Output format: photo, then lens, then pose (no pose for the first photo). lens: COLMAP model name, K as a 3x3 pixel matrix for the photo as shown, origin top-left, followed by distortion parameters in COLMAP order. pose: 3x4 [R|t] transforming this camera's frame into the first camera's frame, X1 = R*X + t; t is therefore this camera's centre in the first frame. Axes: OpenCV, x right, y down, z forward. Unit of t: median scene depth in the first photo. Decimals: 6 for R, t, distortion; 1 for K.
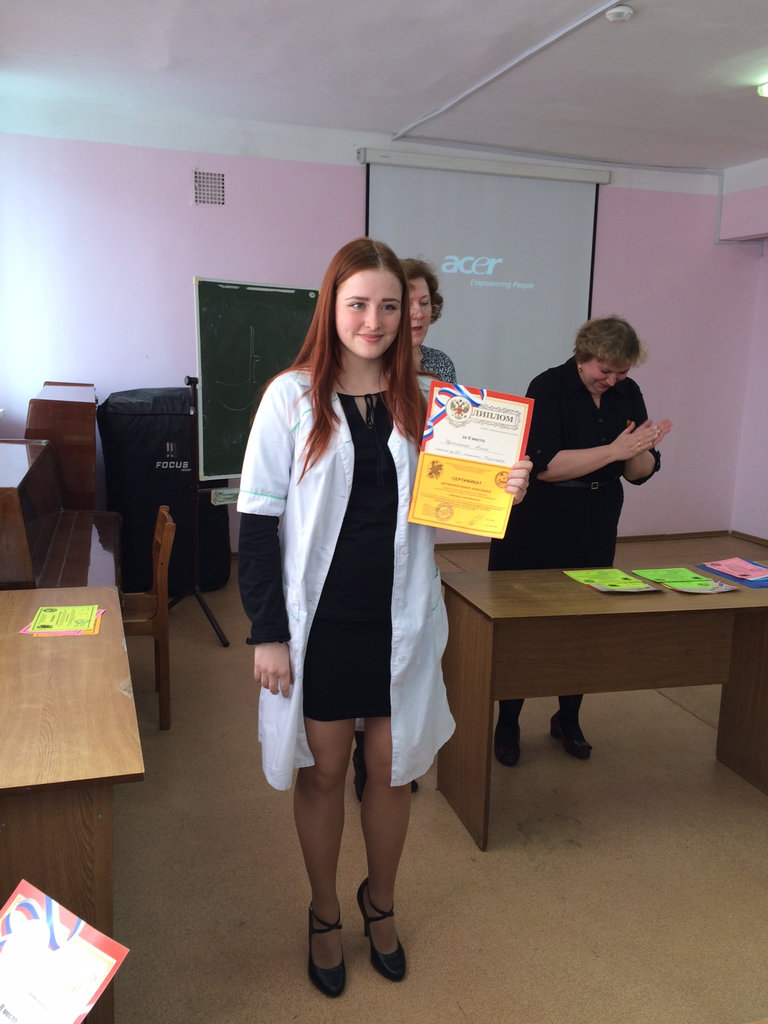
lens RADIAL K [[974.6, 0, 407.9], [0, 974.6, 496.6], [0, 0, 1]] dist [0.060582, -0.111098]
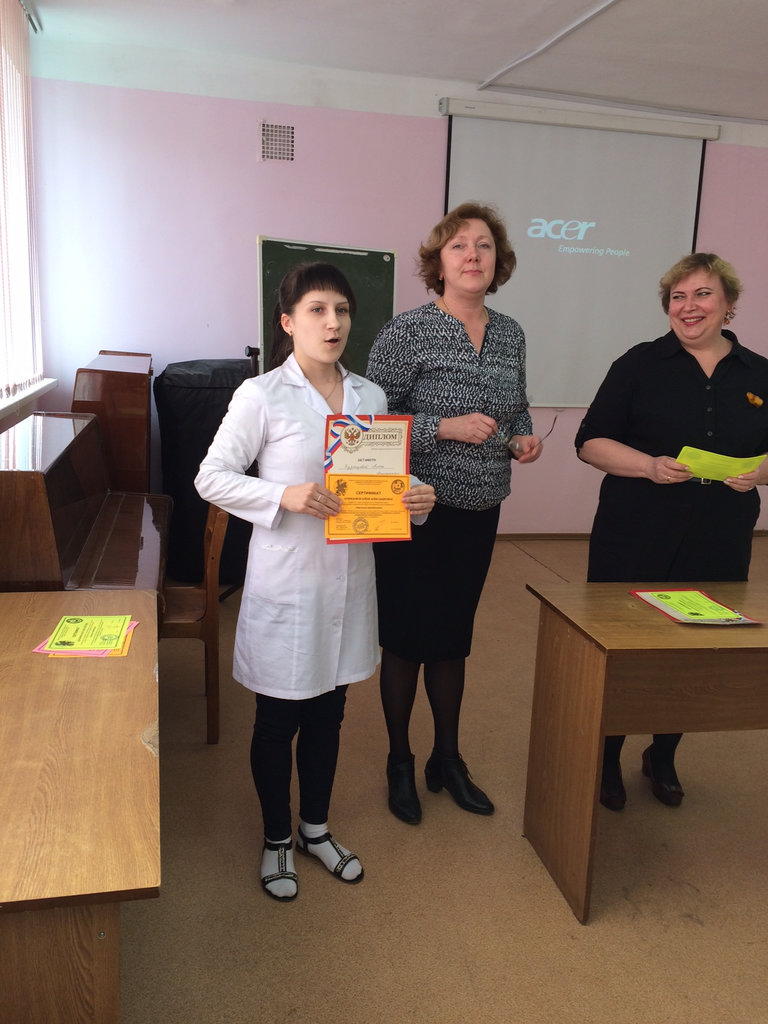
lens RADIAL K [[974.6, 0, 394.6], [0, 974.6, 505.9], [0, 0, 1]] dist [0.060582, -0.111098]
pose [[0.996685, 0.028169, -0.076324, -0.021618], [-0.025669, 0.999107, 0.033551, -0.011599], [0.077201, -0.031481, 0.996518, 0.130862]]
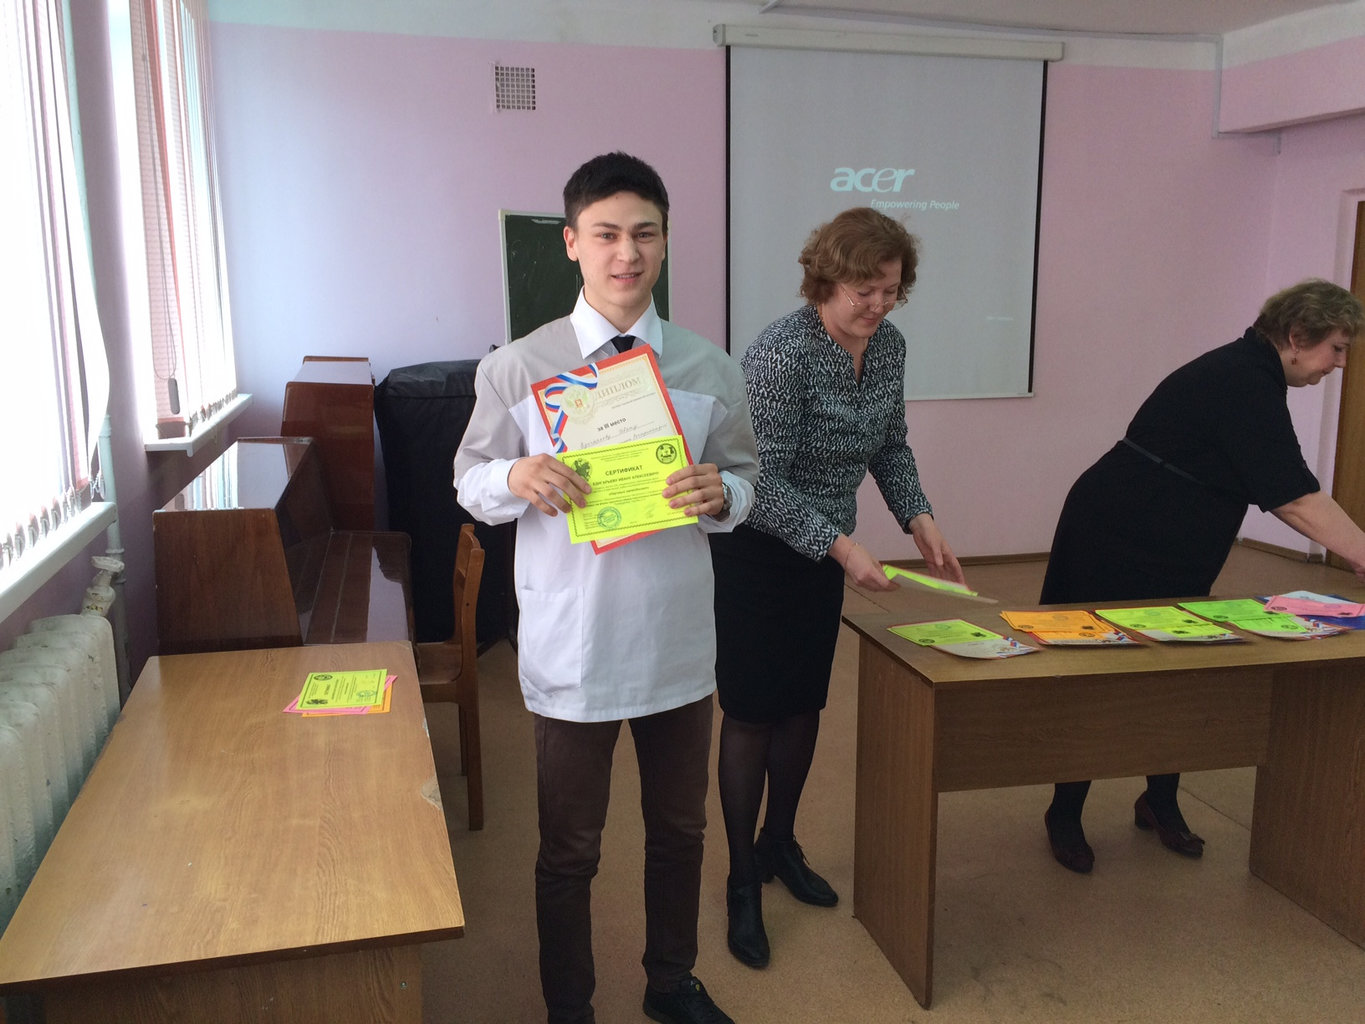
lens RADIAL K [[1299.2, 0, 687.2], [0, 1299.2, 506.0], [0, 0, 1]] dist [0.060582, -0.111098]
pose [[0.997485, -0.017629, -0.068650, -0.017534], [0.018357, 0.999782, 0.009986, -0.011191], [0.068459, -0.011221, 0.997591, 0.035092]]
